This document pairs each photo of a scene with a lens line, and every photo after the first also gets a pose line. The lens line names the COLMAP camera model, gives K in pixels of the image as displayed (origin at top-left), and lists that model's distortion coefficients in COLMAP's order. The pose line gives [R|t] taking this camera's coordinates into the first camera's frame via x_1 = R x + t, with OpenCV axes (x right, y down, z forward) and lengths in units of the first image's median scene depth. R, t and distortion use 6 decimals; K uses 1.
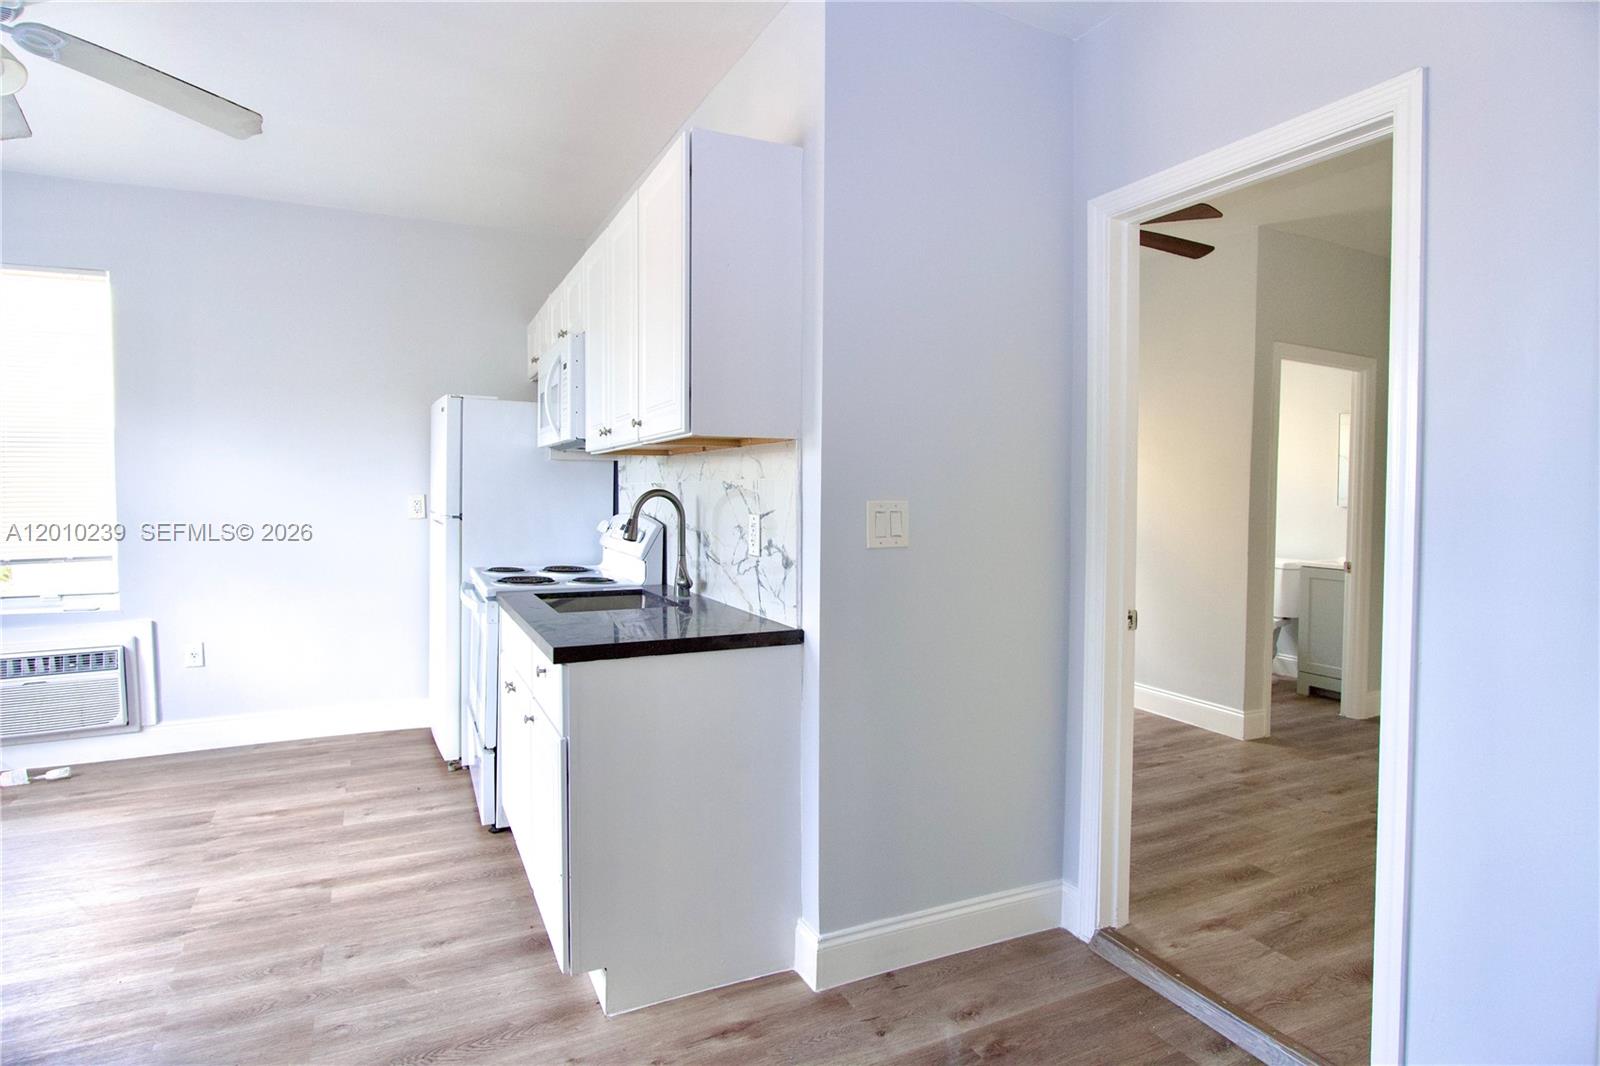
lens RADIAL K [[852.3, 0, 803.6], [0, 852.3, 525.5], [0, 0, 1]] dist [-0.029162, 0.003545]
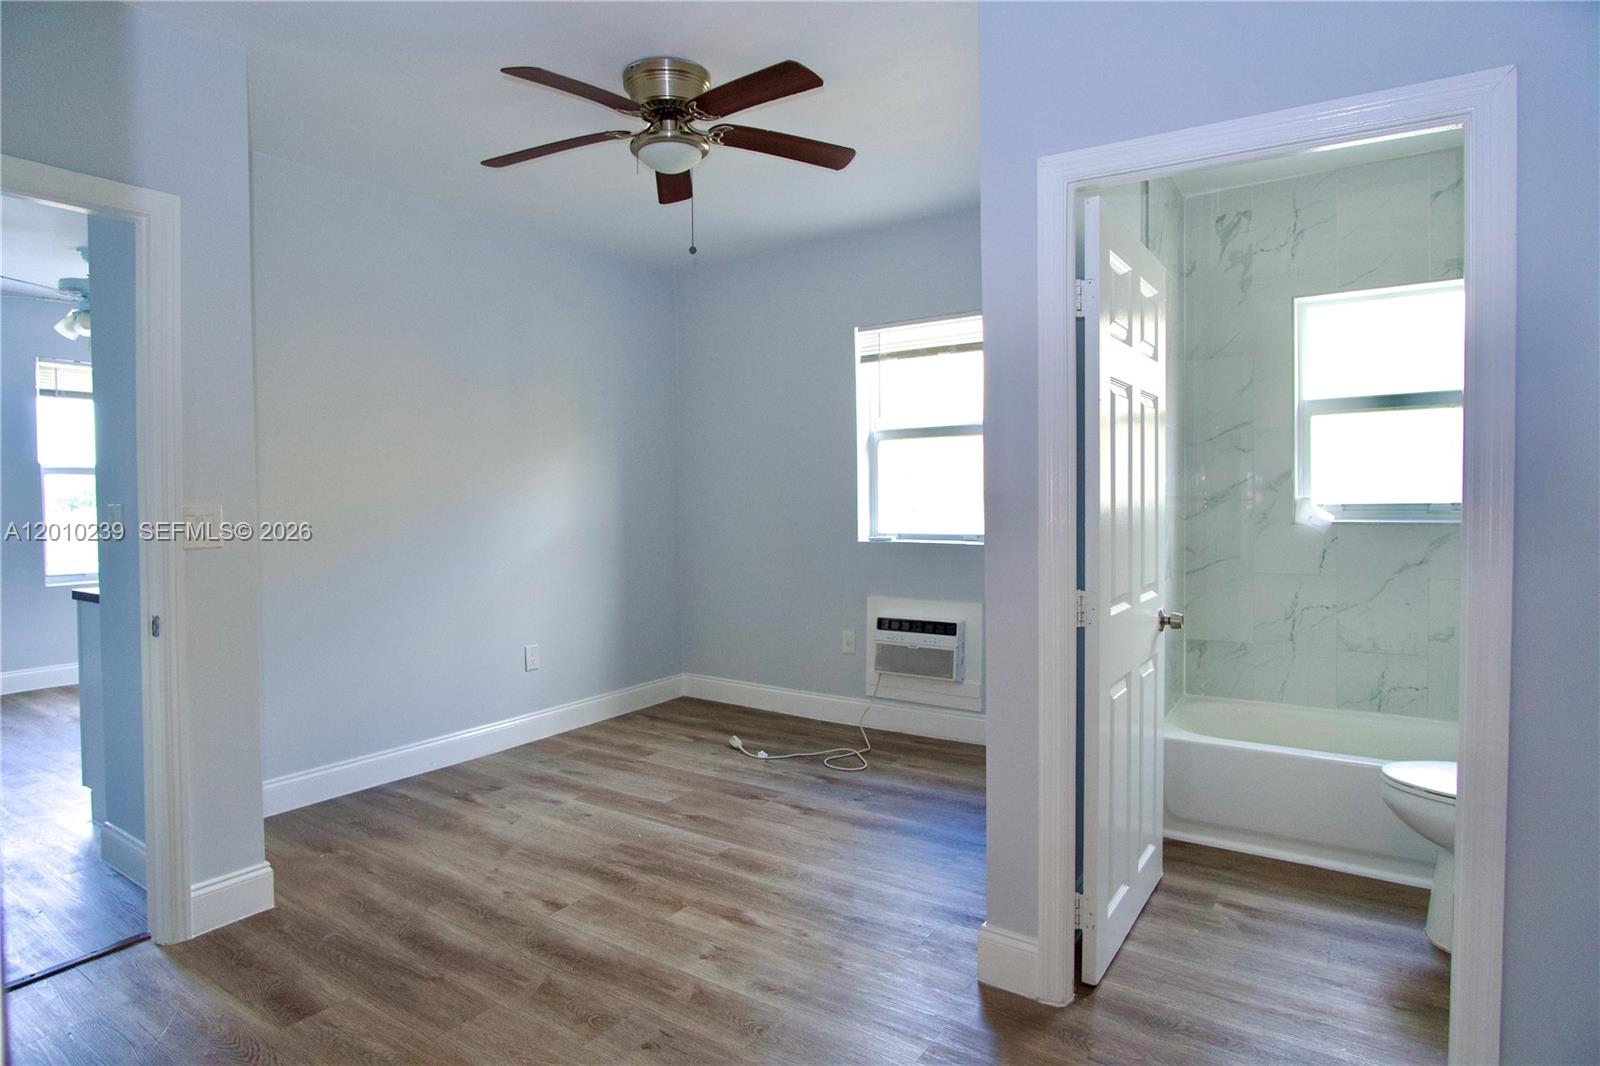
lens RADIAL K [[852.3, 0, 799.8], [0, 852.3, 531.5], [0, 0, 1]] dist [-0.029162, 0.003545]
pose [[0.502065, 0.025227, -0.864462, 1.198493], [-0.025829, 0.999566, 0.014169, -0.017760], [0.864444, 0.015214, 0.502499, 0.885088]]
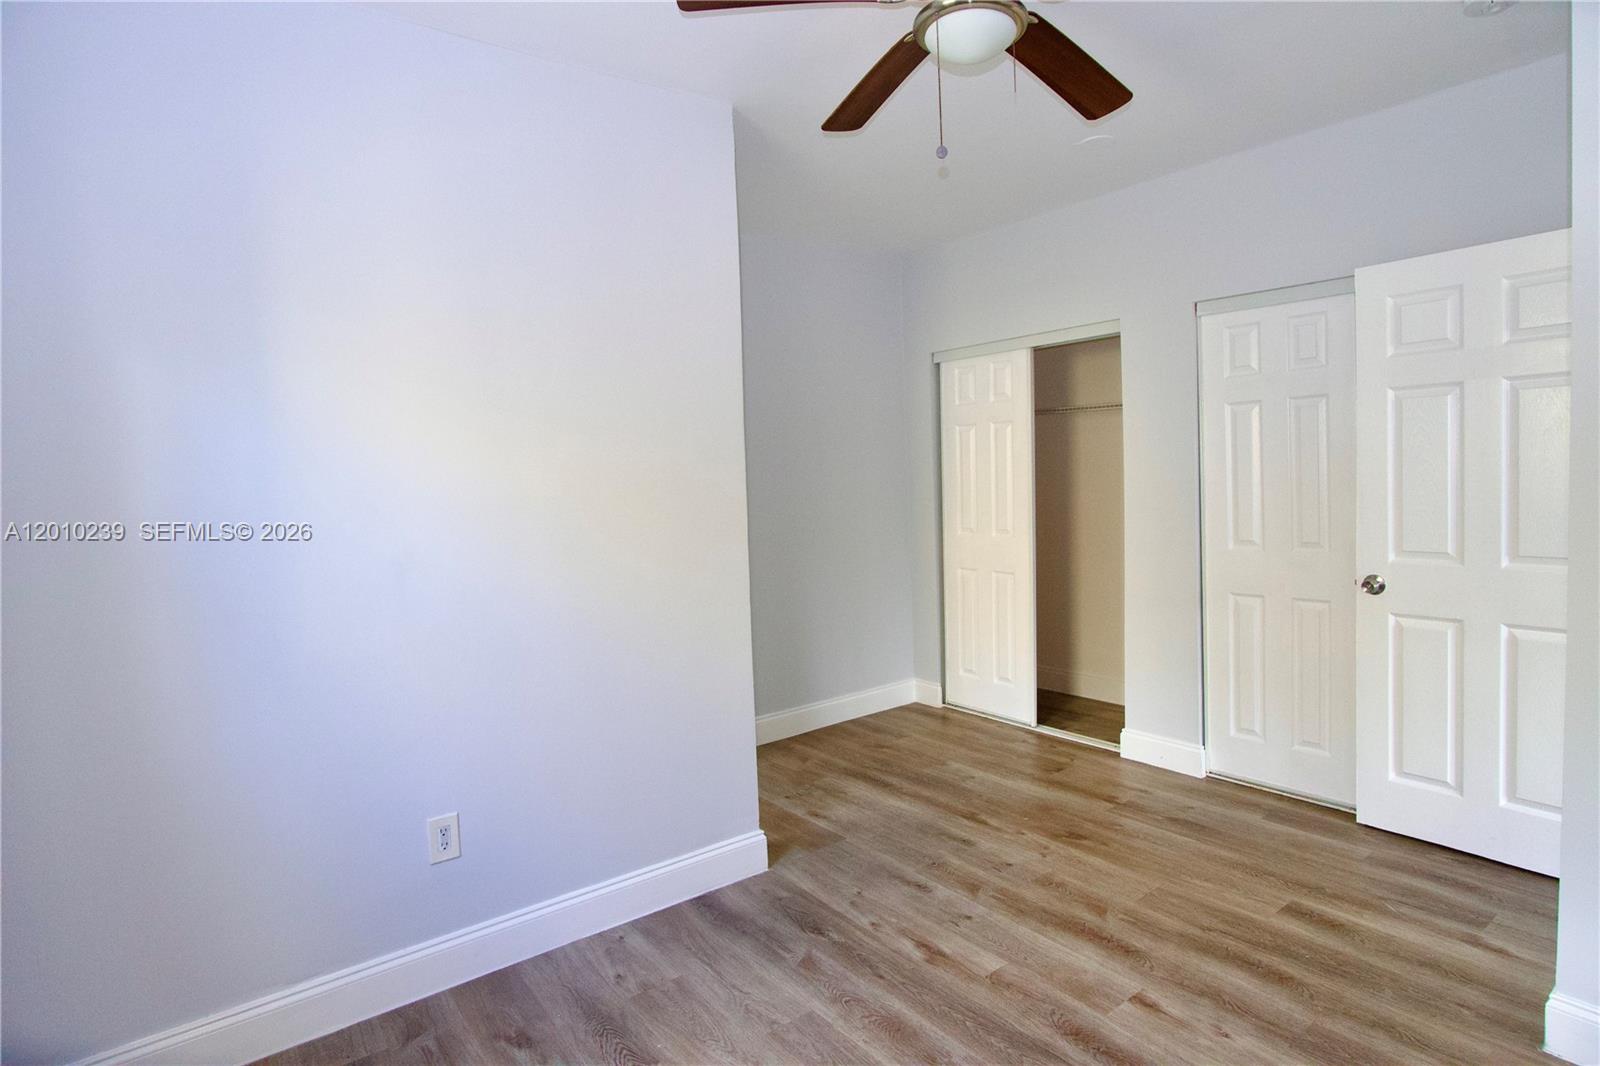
lens RADIAL K [[852.3, 0, 805.1], [0, 852.3, 528.0], [0, 0, 1]] dist [-0.029162, 0.003545]
pose [[-0.197375, -0.060169, 0.978480, -0.183575], [0.079482, 0.993847, 0.077147, -0.092296], [-0.977101, 0.092998, -0.191378, 1.449977]]
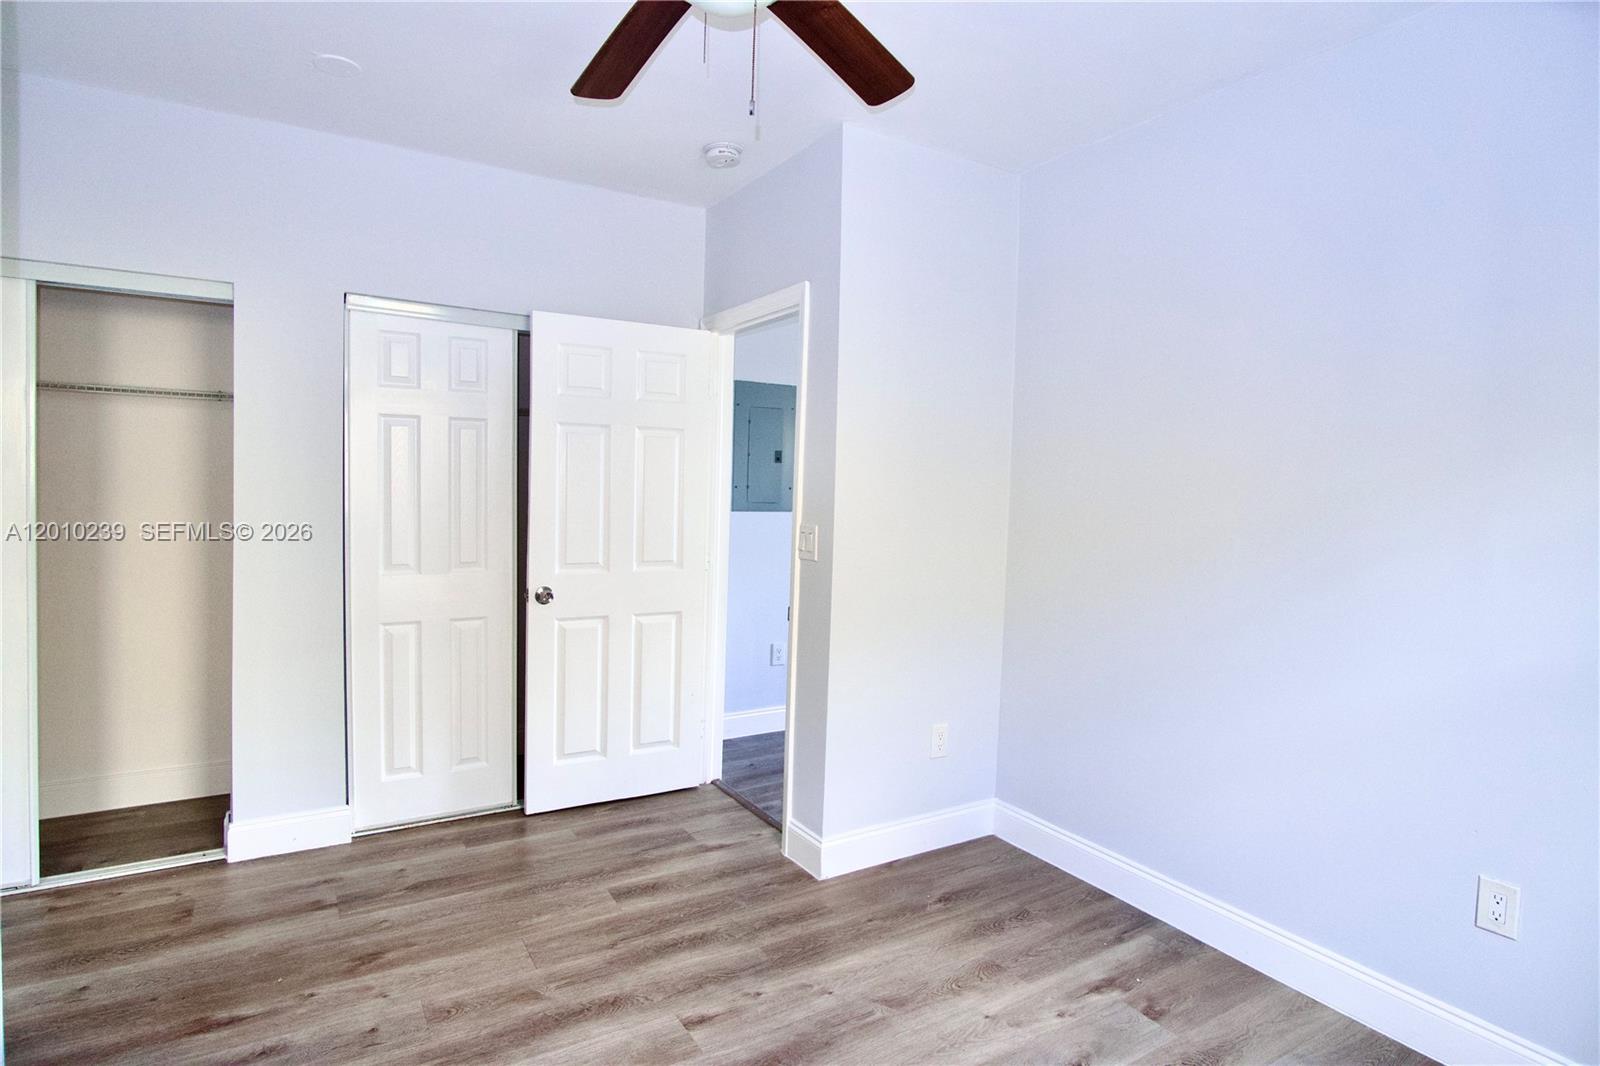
lens RADIAL K [[852.3, 0, 798.3], [0, 852.3, 527.2], [0, 0, 1]] dist [-0.029162, 0.003545]
pose [[-0.994645, -0.023444, -0.100661, 0.390492], [-0.033068, 0.994925, 0.095035, -0.103349], [0.097922, 0.097855, -0.990371, 1.728995]]
